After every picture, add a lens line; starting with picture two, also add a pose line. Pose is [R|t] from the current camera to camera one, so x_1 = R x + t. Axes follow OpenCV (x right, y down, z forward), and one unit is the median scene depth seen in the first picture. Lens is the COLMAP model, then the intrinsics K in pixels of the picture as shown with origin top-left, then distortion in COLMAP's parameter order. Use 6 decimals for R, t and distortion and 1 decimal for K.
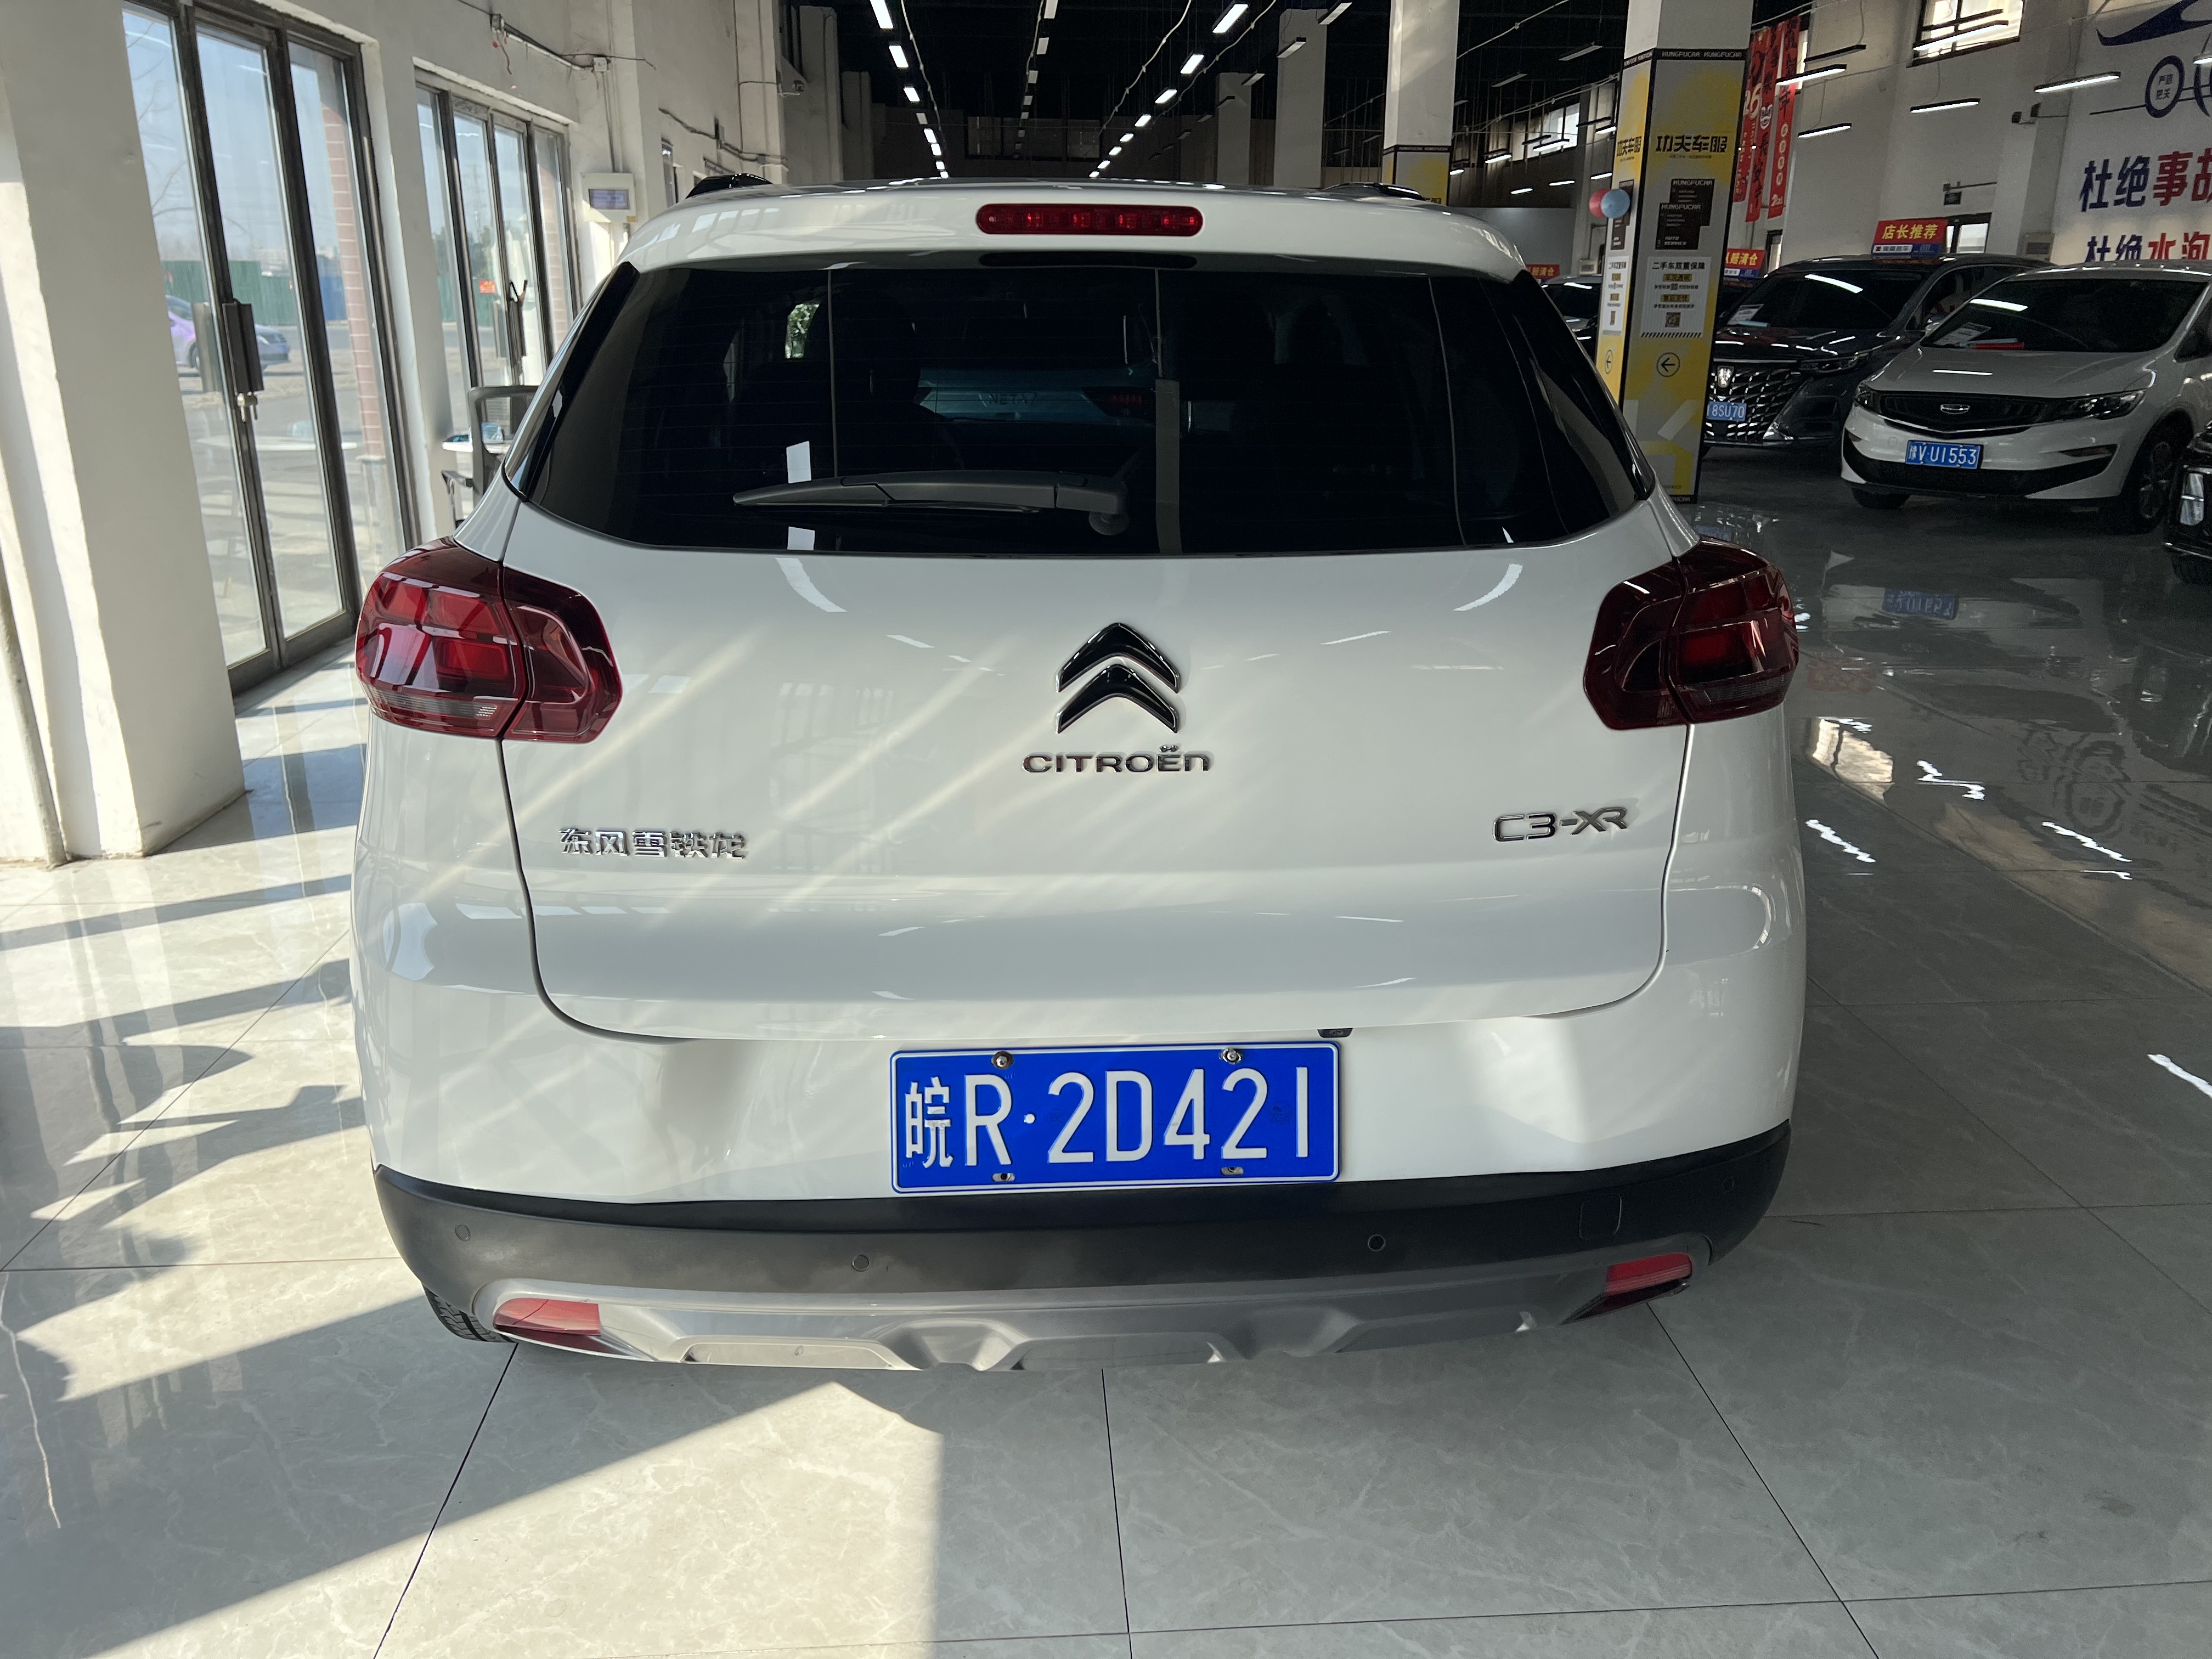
lens RADIAL K [[1656.7, 0, 1101.6], [0, 1656.7, 815.7], [0, 0, 1]] dist [0.068746, -0.068879]
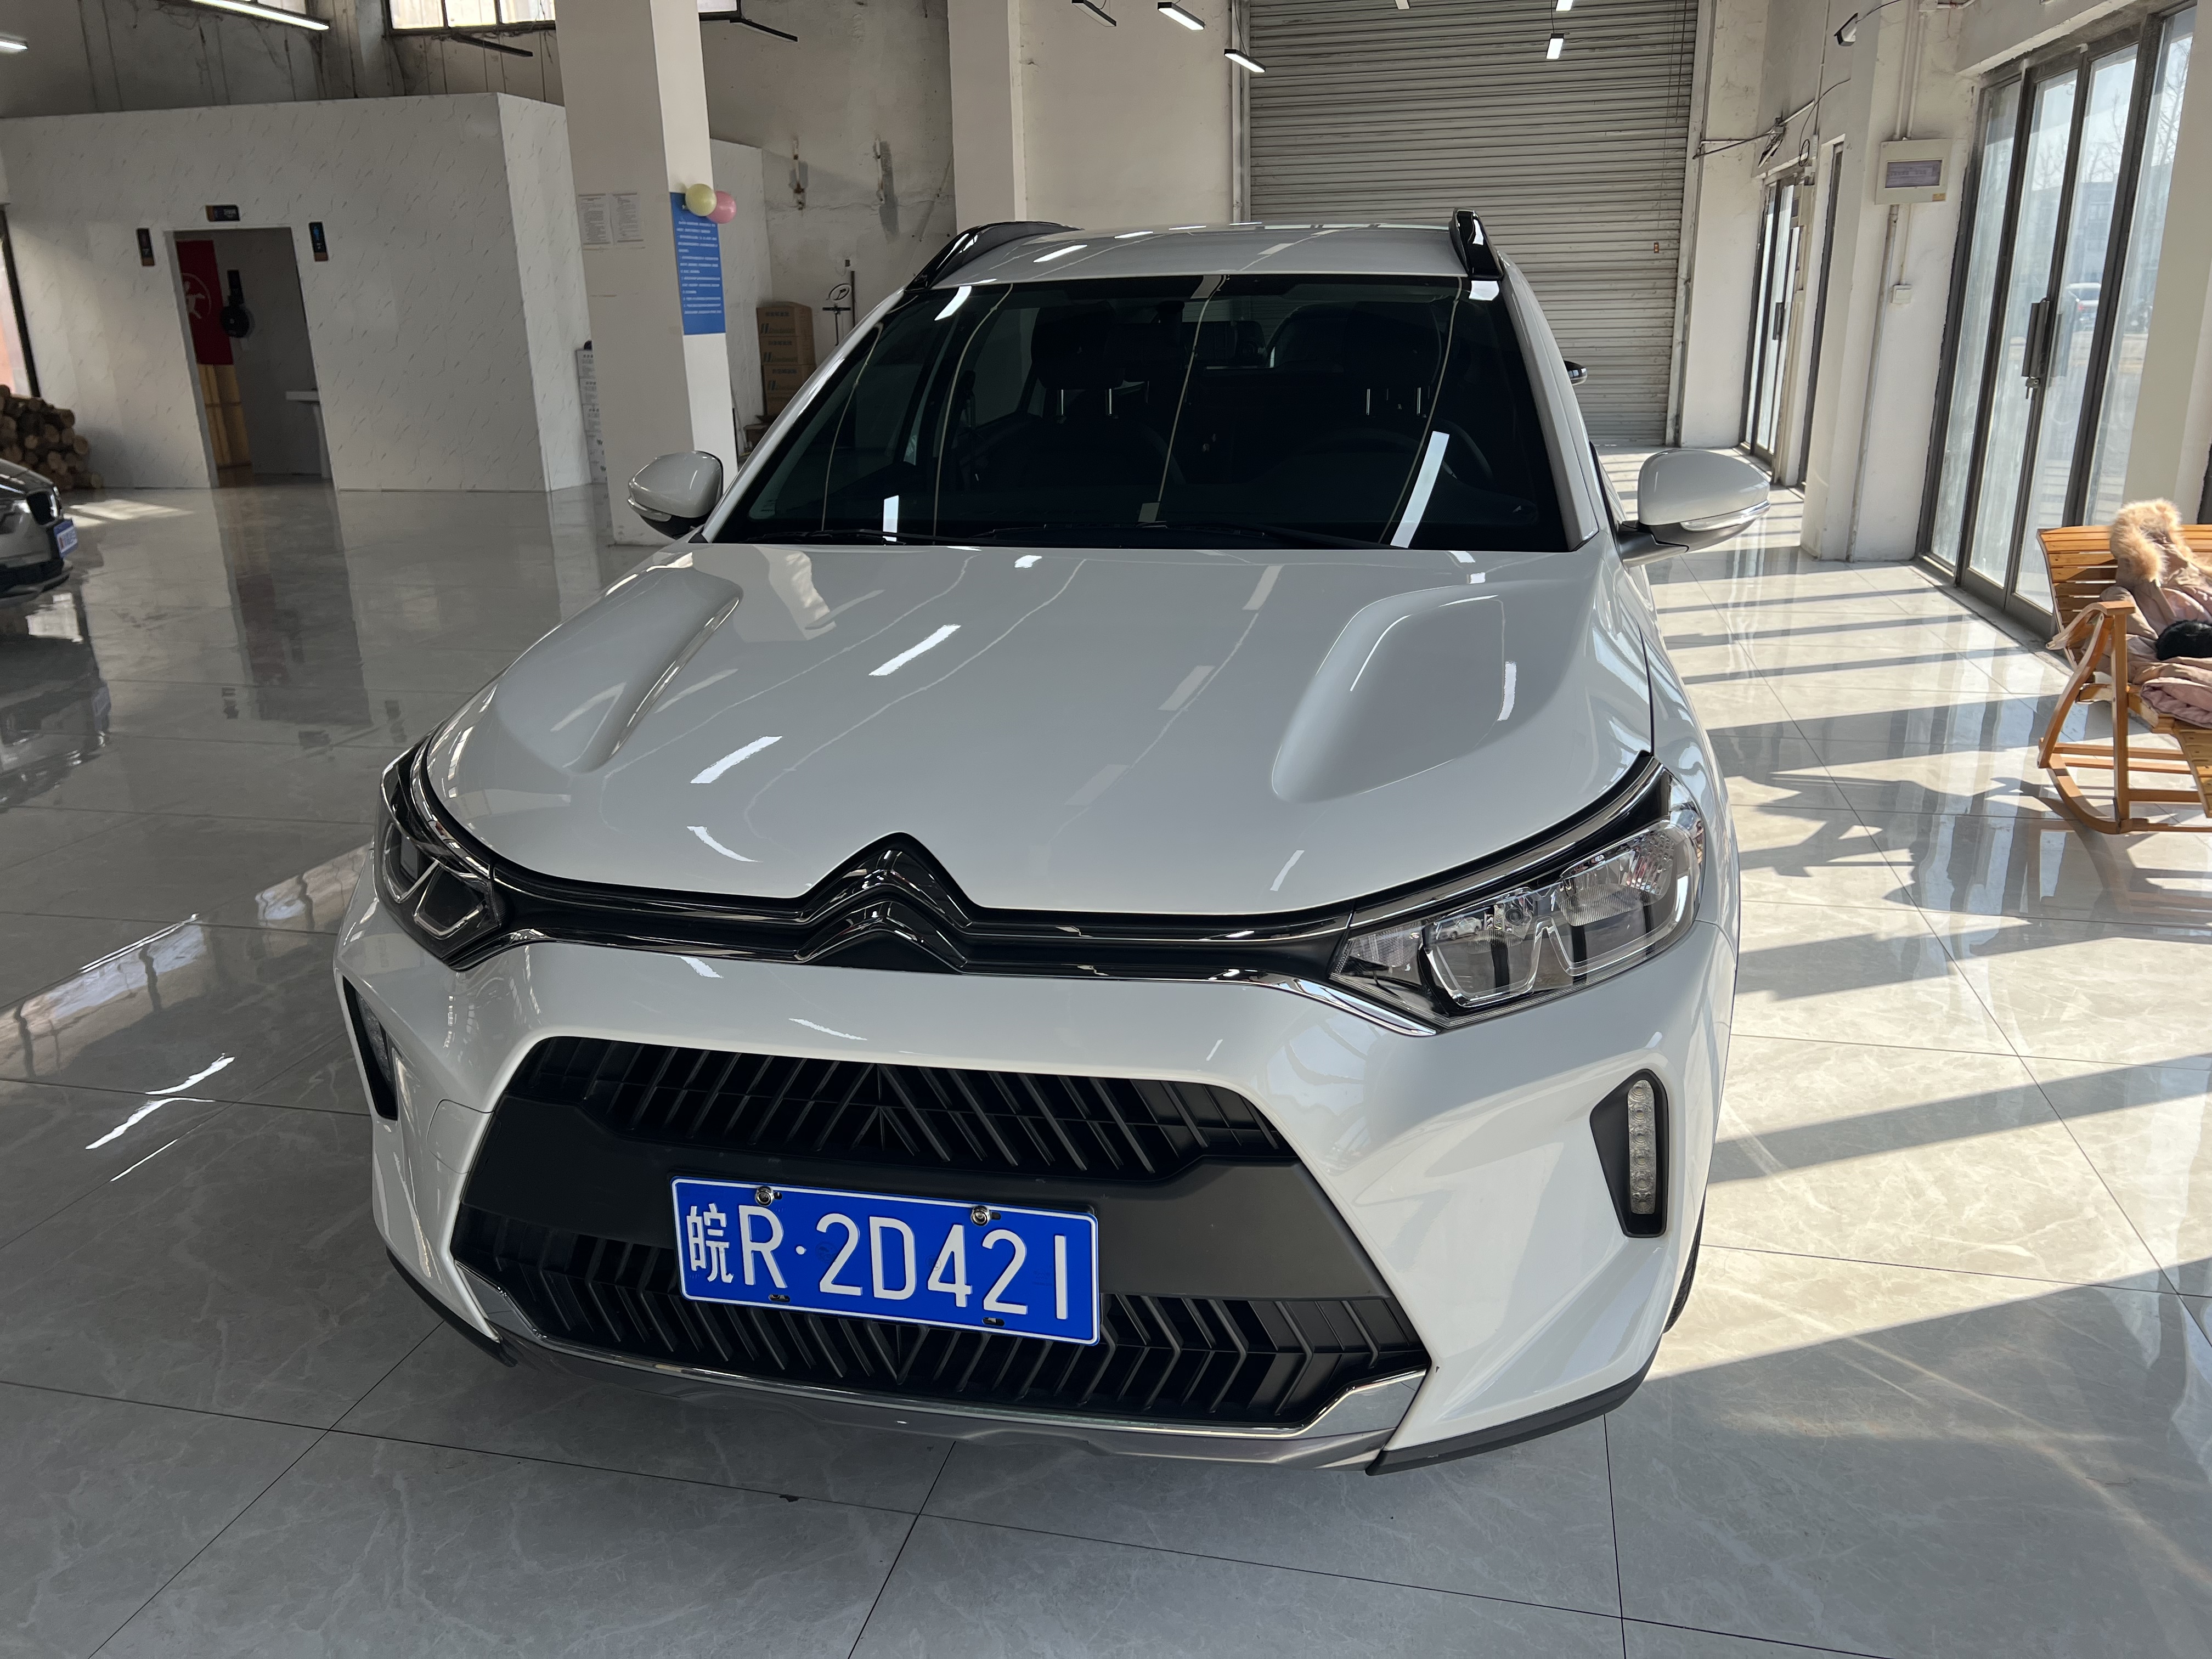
lens RADIAL K [[1673.5, 0, 1106.0], [0, 1673.5, 829.5], [0, 0, 1]] dist [0.058221, -0.065350]
pose [[-0.959346, -0.075930, 0.271825, -0.084406], [0.093288, 0.823685, 0.559322, -0.194631], [-0.266368, 0.561942, -0.783116, 0.624330]]
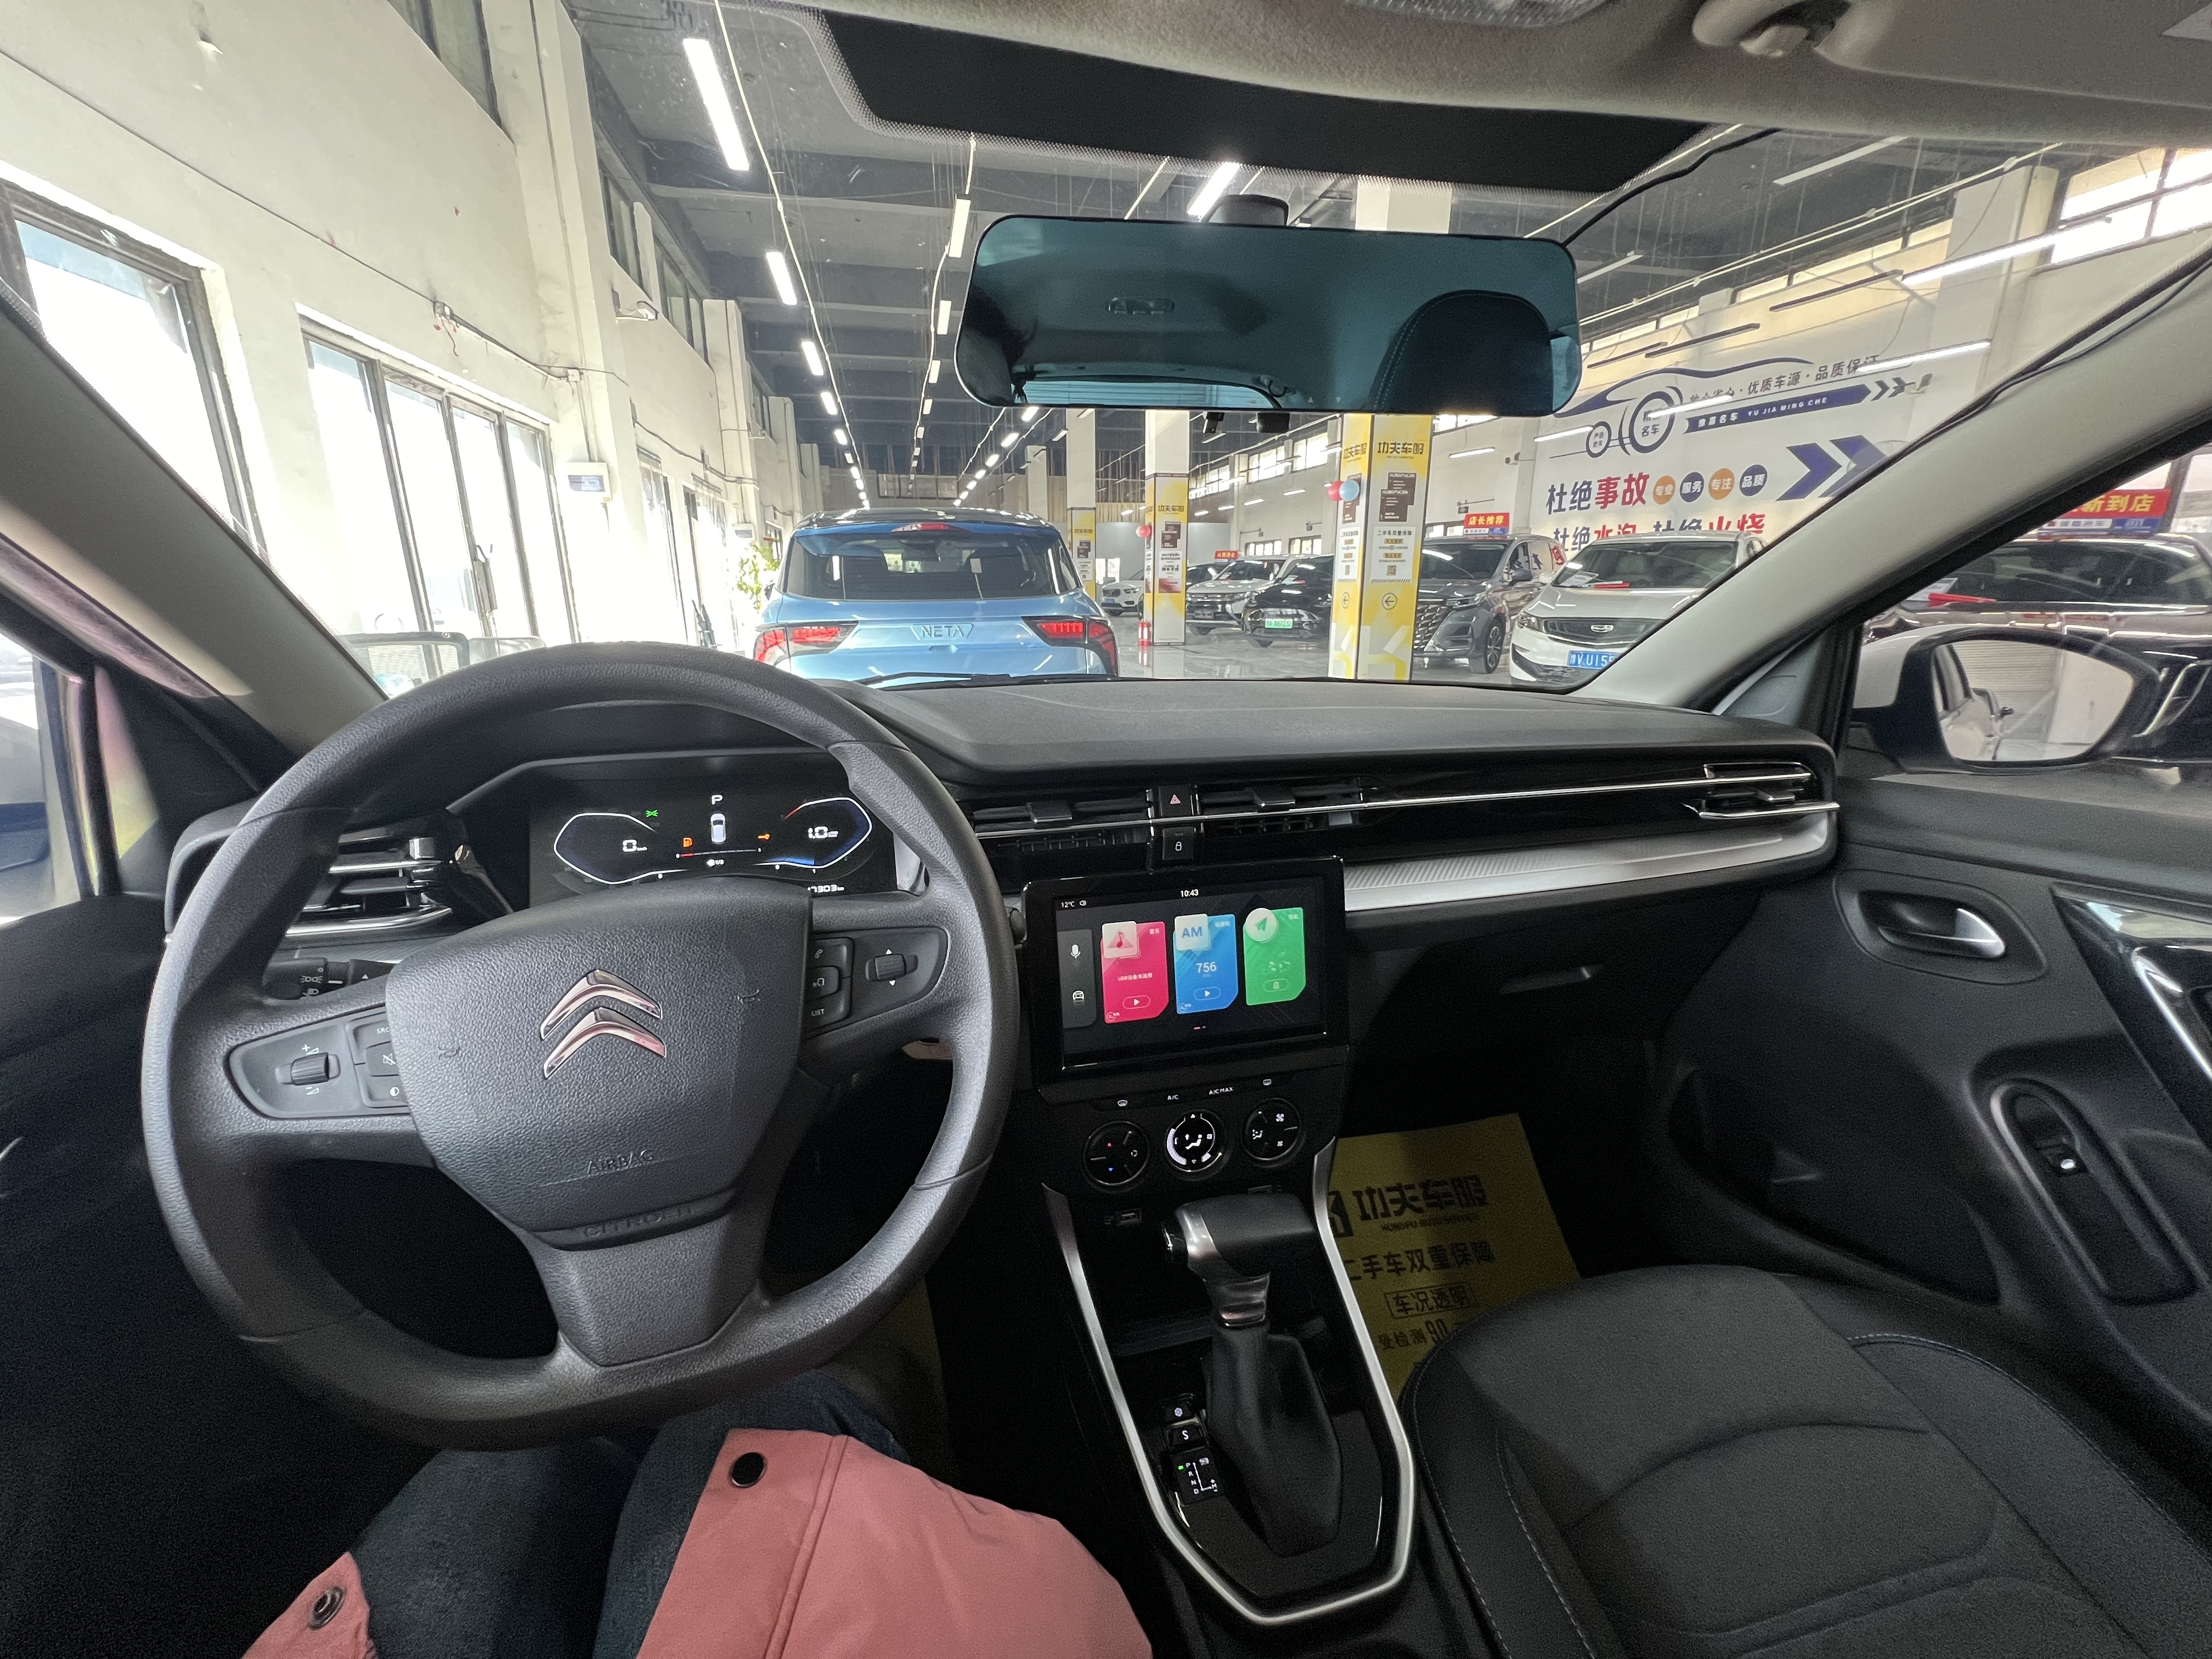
lens RADIAL K [[881.4, 0, 1098.4], [0, 881.4, 829.8], [0, 0, 1]] dist [-0.001565, 0.000293]
pose [[0.987919, -0.055490, 0.144699, -0.030159], [0.059069, 0.998042, -0.020553, -0.078193], [-0.143275, 0.028852, 0.989262, 0.313696]]
